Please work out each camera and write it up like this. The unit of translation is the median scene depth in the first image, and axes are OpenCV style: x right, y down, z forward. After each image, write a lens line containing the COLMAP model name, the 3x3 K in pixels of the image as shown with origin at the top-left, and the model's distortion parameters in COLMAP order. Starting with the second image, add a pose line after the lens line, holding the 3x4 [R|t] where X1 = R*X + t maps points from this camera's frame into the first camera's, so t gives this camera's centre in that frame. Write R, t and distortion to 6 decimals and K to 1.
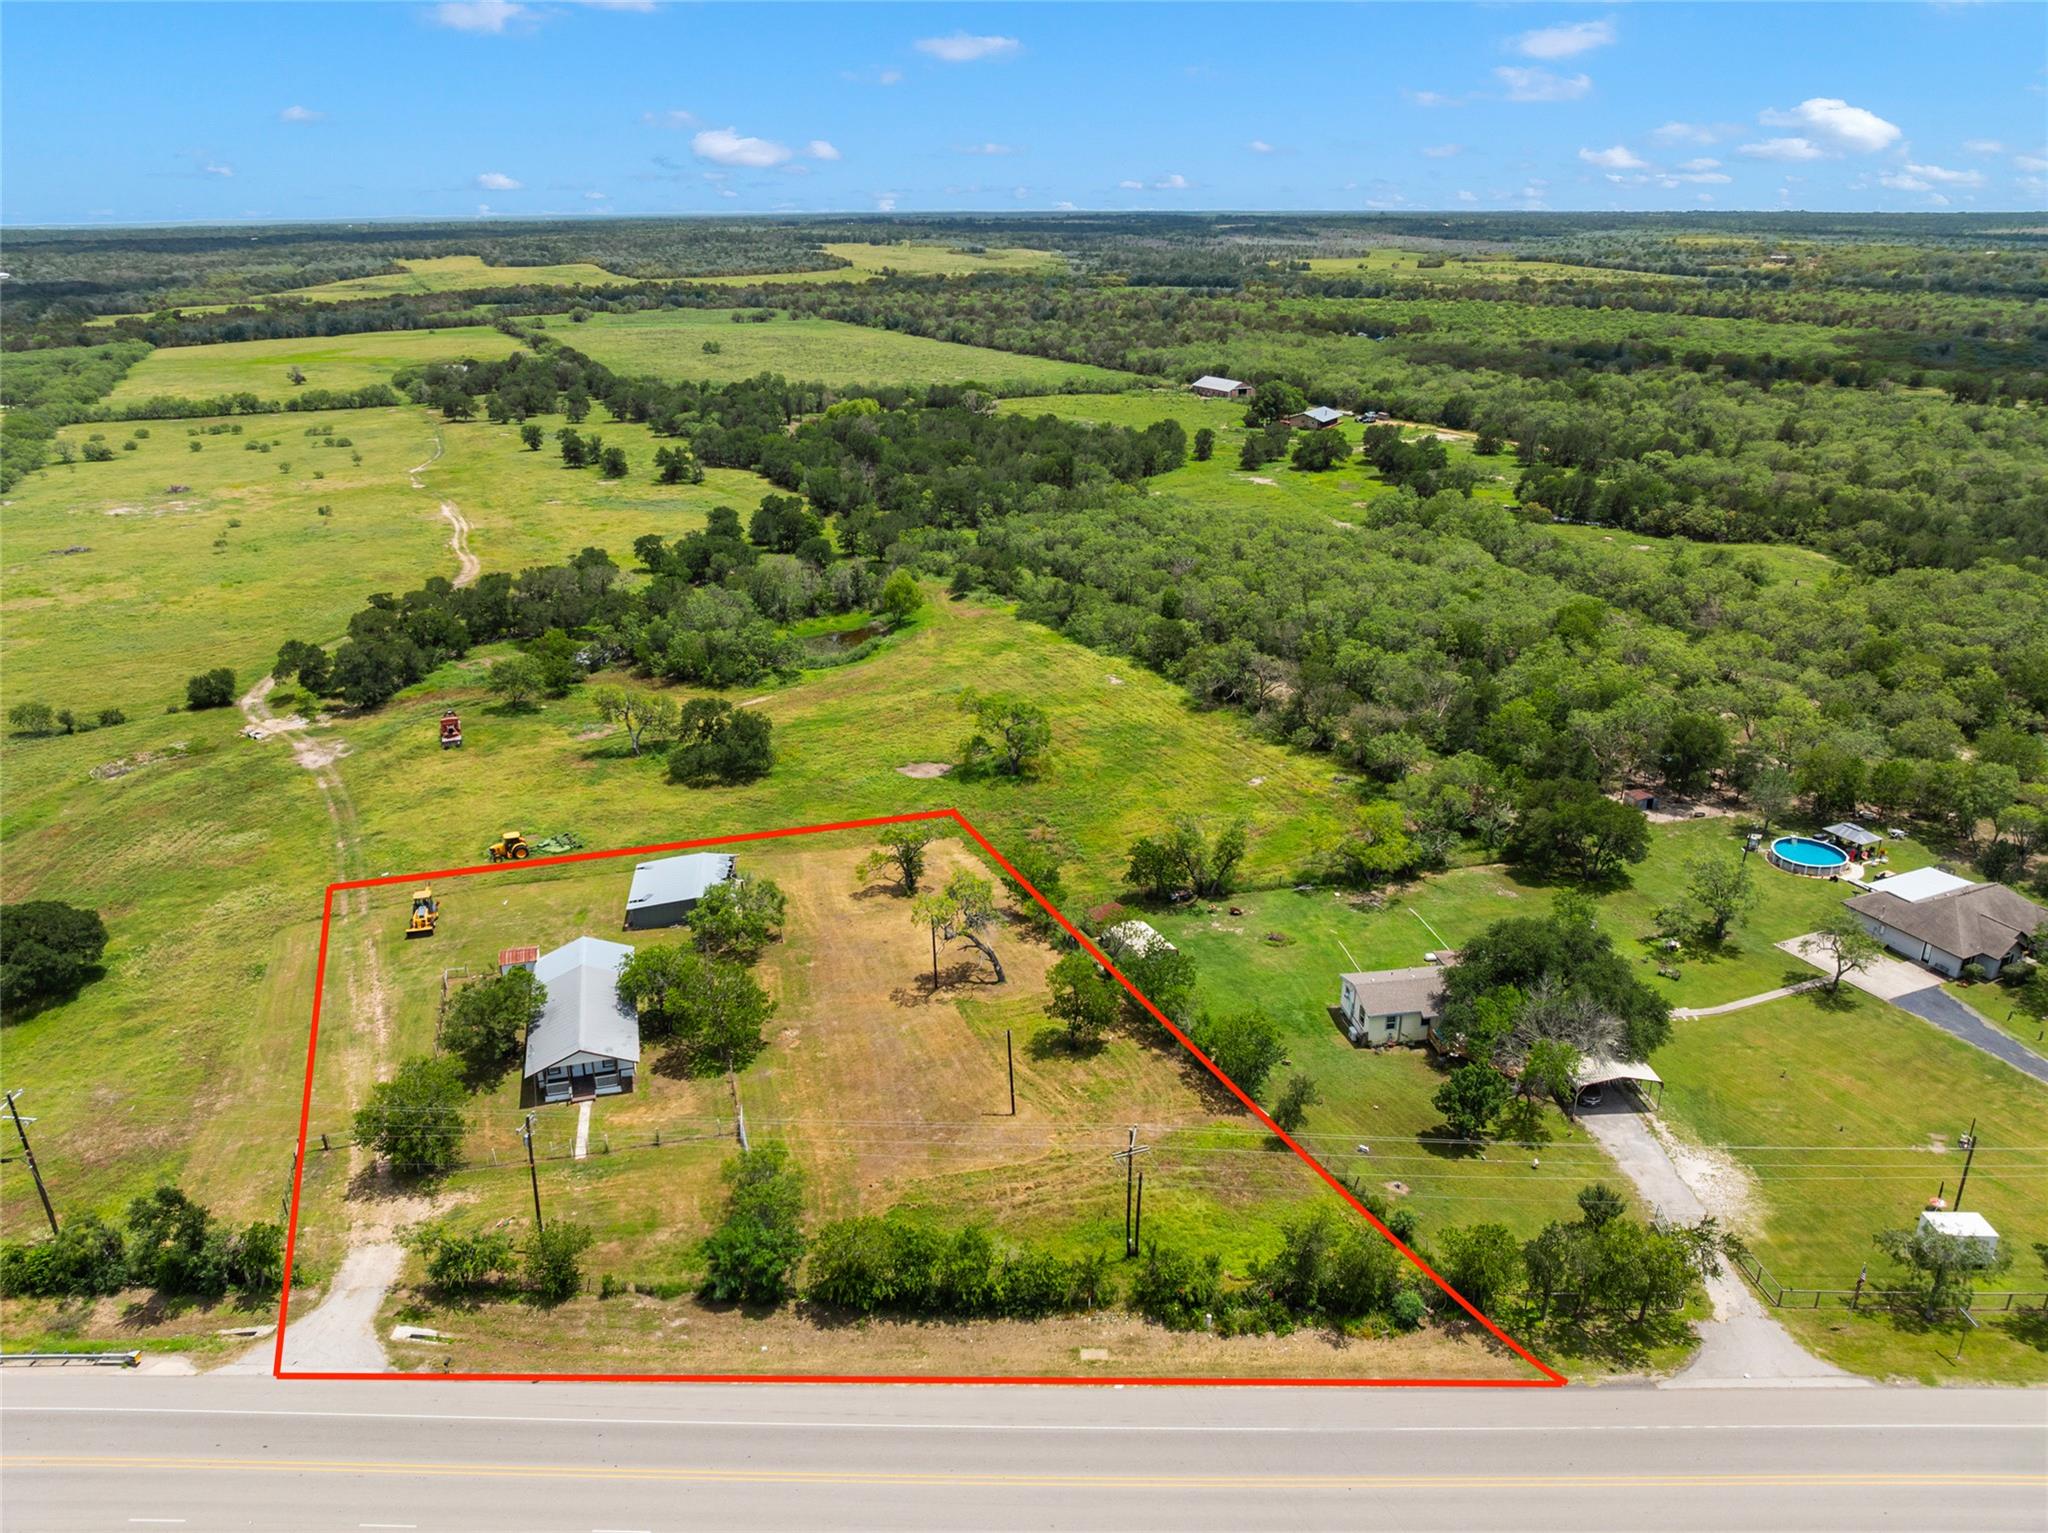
lens RADIAL K [[1442.1, 0, 1025.2], [0, 1442.1, 762.6], [0, 0, 1]] dist [-0.036641, 0.004170]
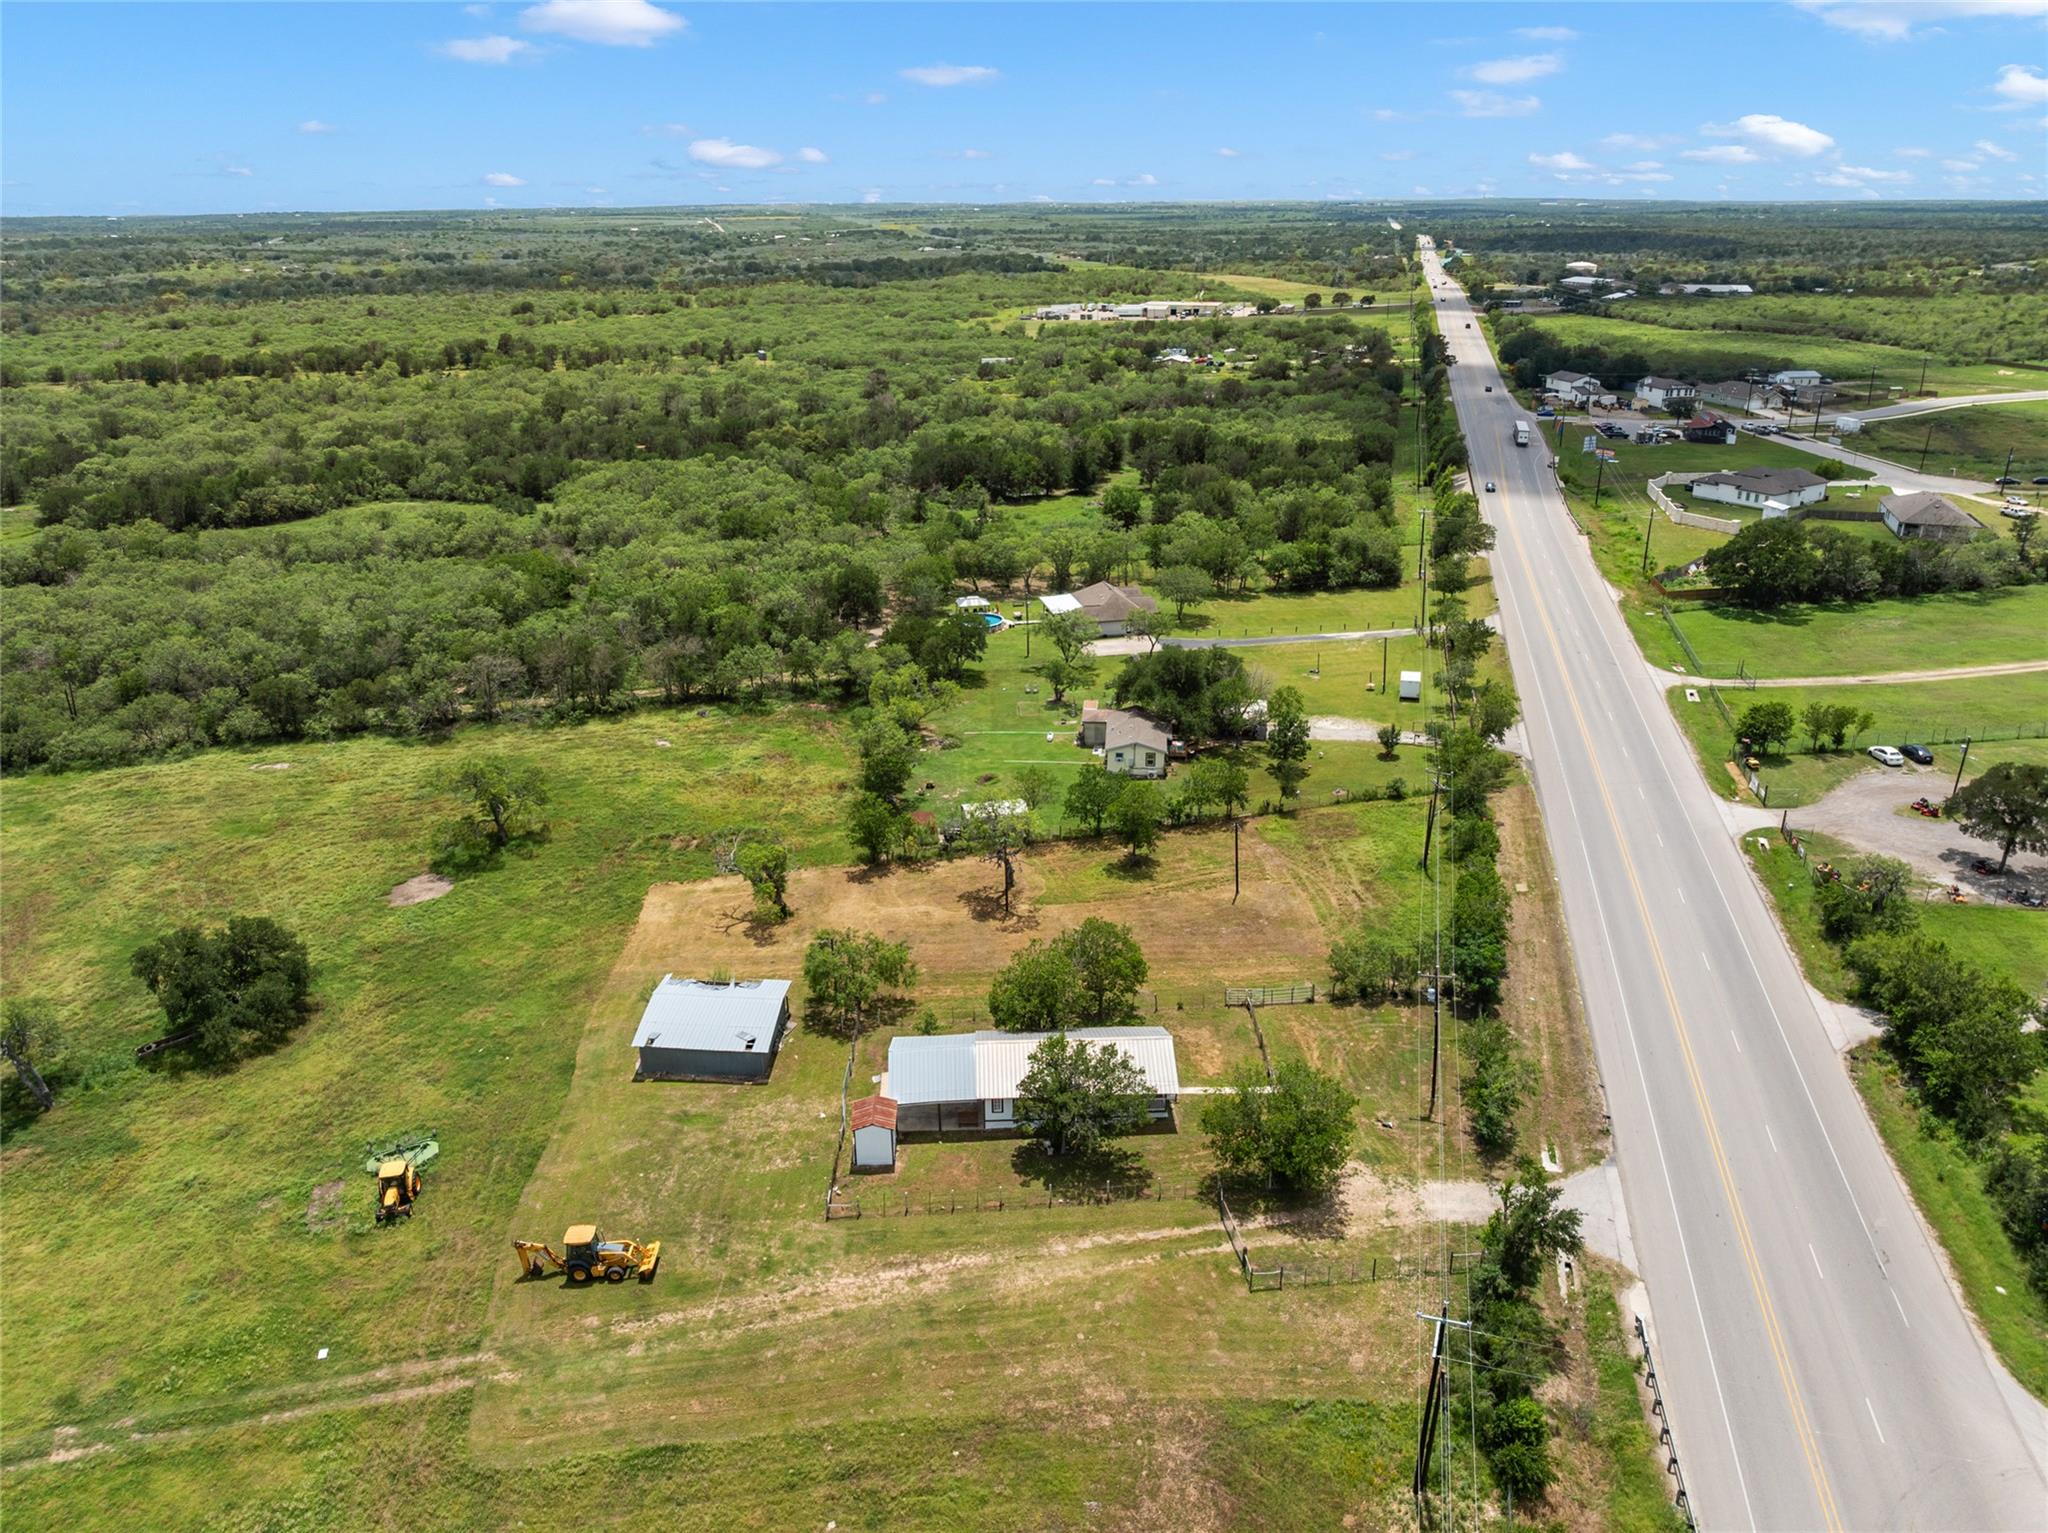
lens RADIAL K [[1442.1, 0, 1024.1], [0, 1442.1, 754.9], [0, 0, 1]] dist [-0.036641, 0.004170]
pose [[0.221909, -0.346666, 0.911361, -0.681379], [0.356120, 0.898912, 0.255218, -0.142180], [-0.907708, 0.267919, 0.322931, 0.454626]]
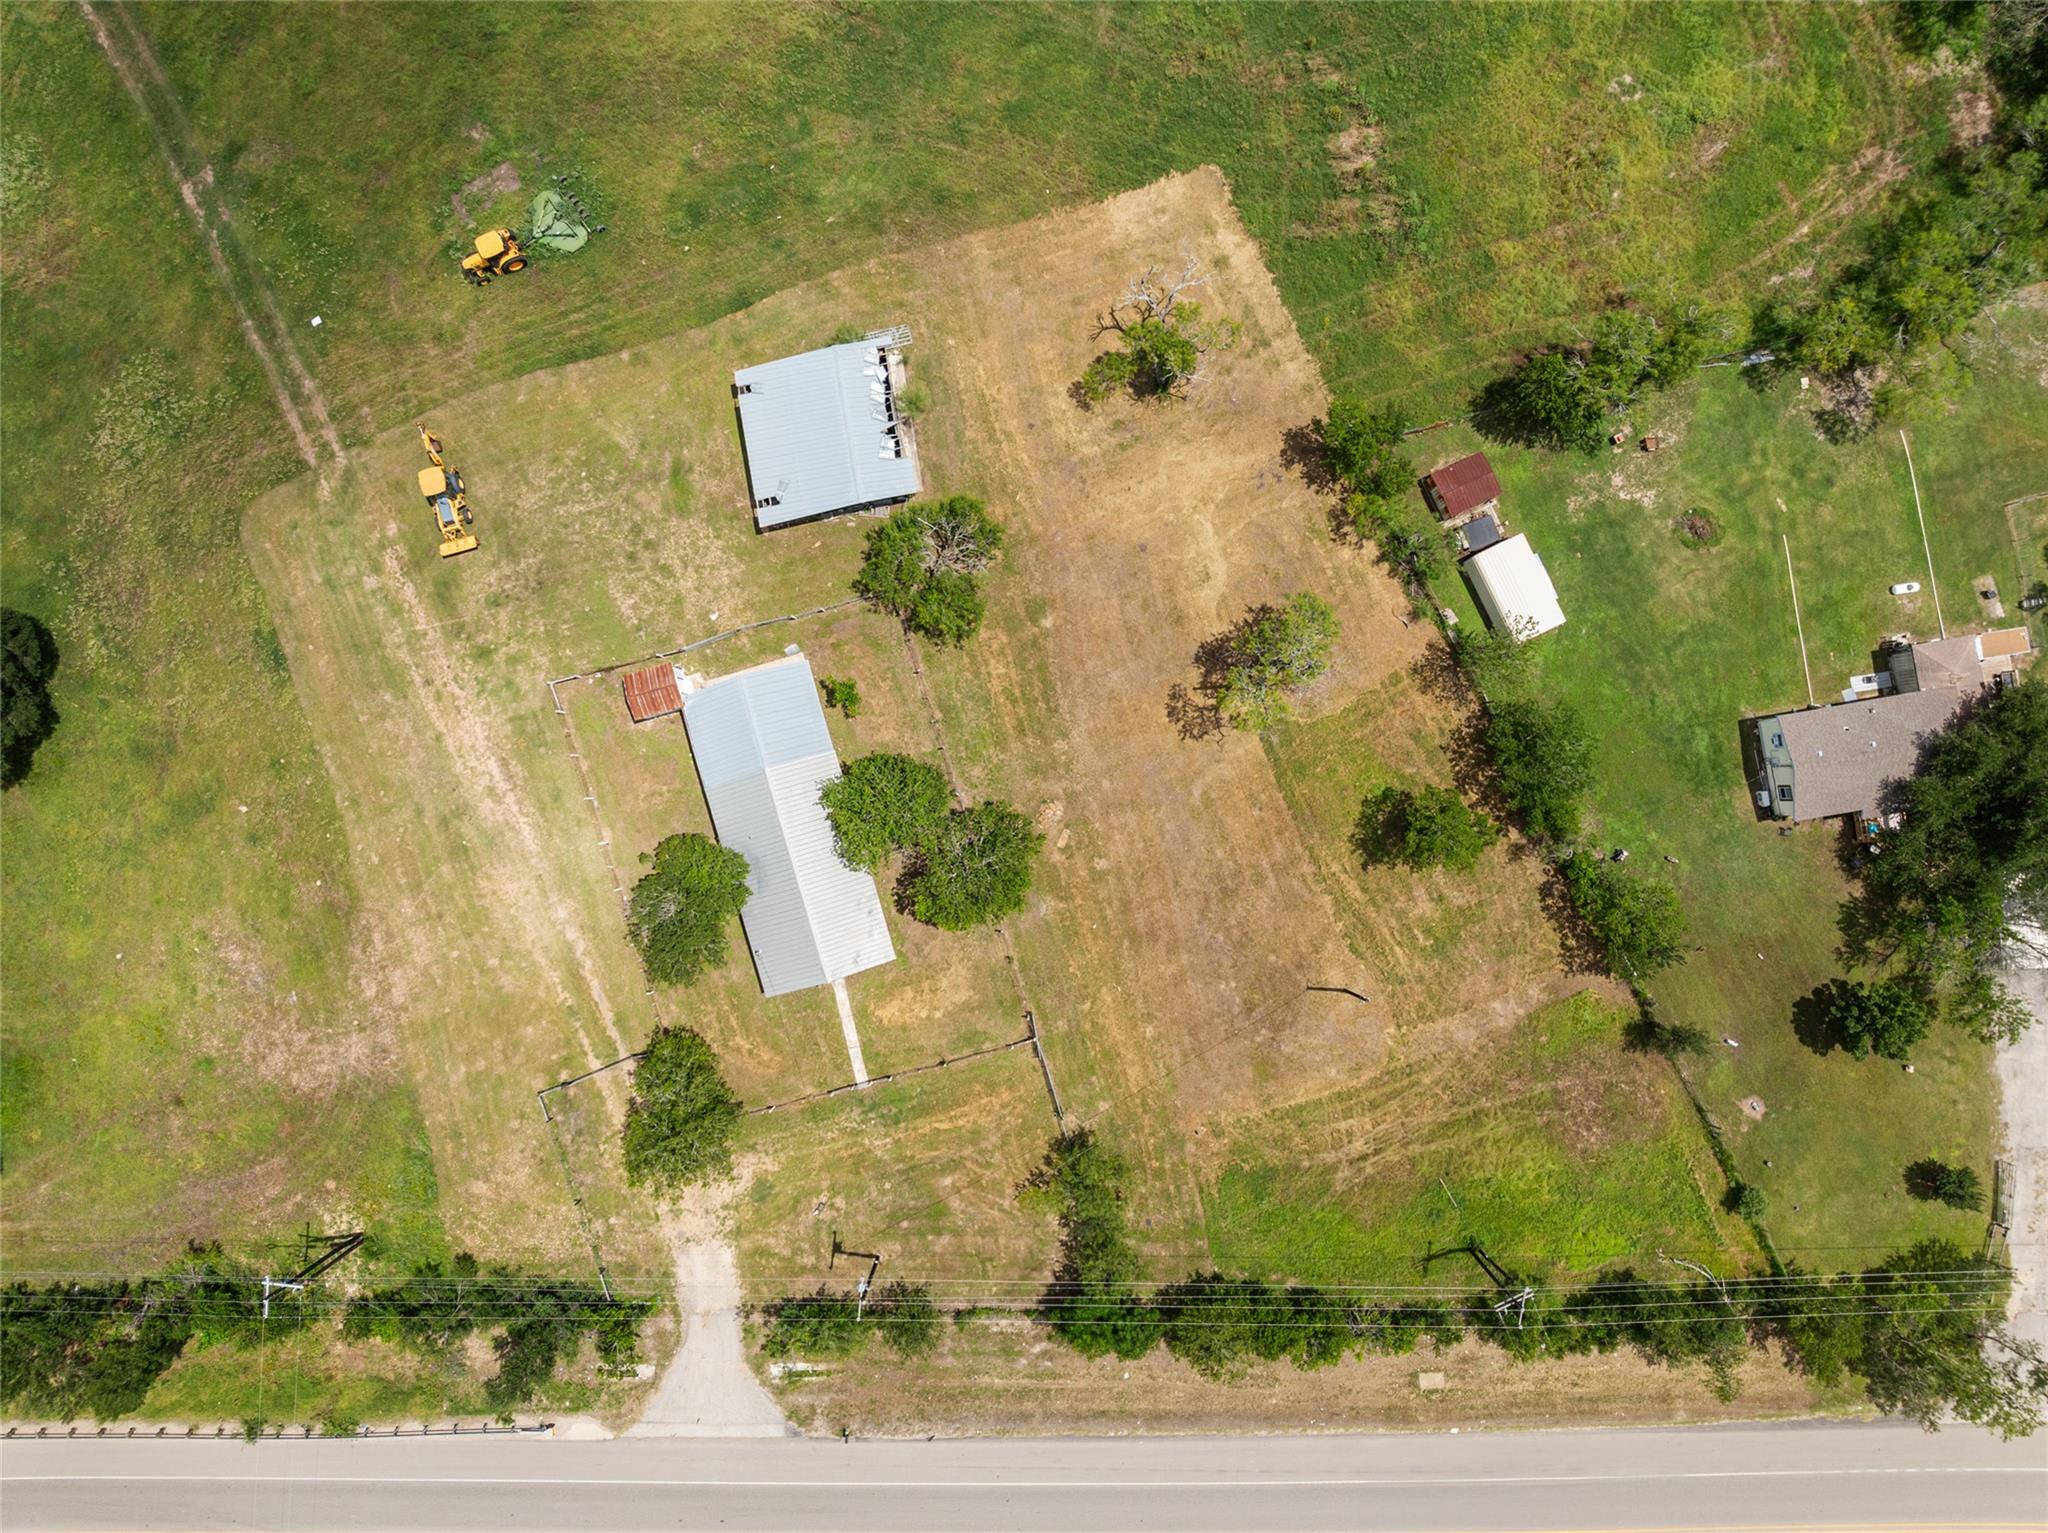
lens RADIAL K [[1442.1, 0, 1028.9], [0, 1442.1, 765.6], [0, 0, 1]] dist [-0.036641, 0.004170]
pose [[0.999624, -0.021564, 0.016920, -0.127567], [-0.007513, 0.378091, 0.925738, -0.367545], [-0.026360, -0.925517, 0.377786, 0.493834]]
